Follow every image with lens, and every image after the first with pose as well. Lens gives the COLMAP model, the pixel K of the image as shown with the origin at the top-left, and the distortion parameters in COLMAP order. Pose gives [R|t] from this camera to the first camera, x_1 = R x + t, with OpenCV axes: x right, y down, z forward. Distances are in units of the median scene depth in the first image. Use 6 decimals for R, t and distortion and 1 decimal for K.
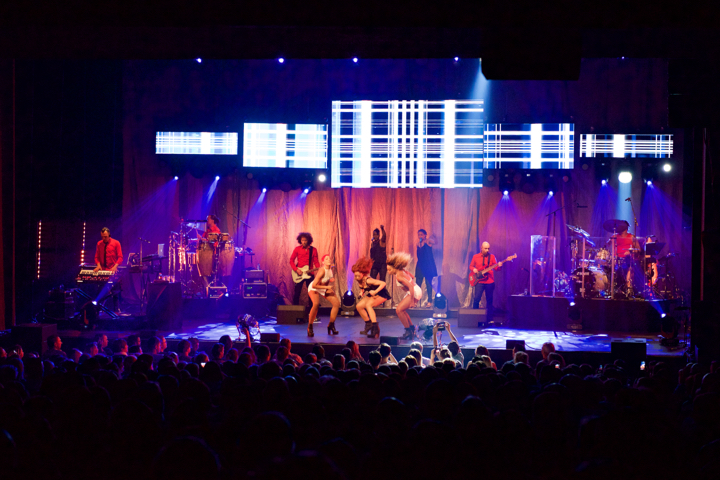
lens RADIAL K [[1474.8, 0, 360.0], [0, 1474.8, 239.9], [0, 0, 1]] dist [0.026939, -0.107584]
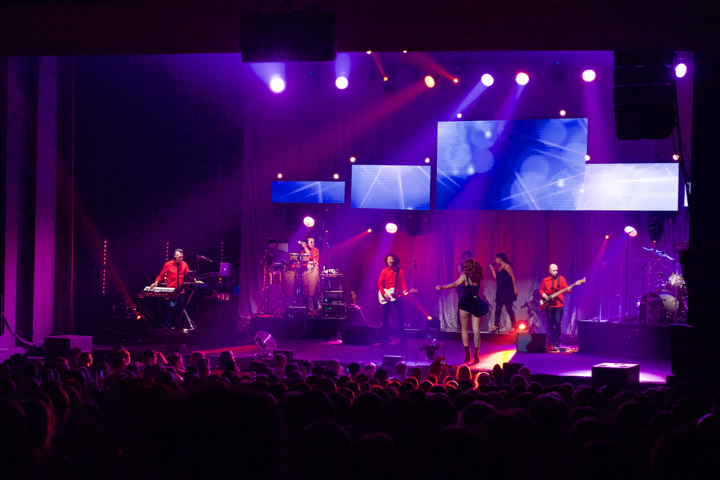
lens RADIAL K [[1474.8, 0, 360.0], [0, 1474.8, 239.9], [0, 0, 1]] dist [0.026939, -0.107584]
pose [[0.967630, 0.007035, -0.252276, 0.205347], [-0.012827, 0.999690, -0.021323, 0.007131], [0.252048, 0.023869, 0.967420, 0.030897]]
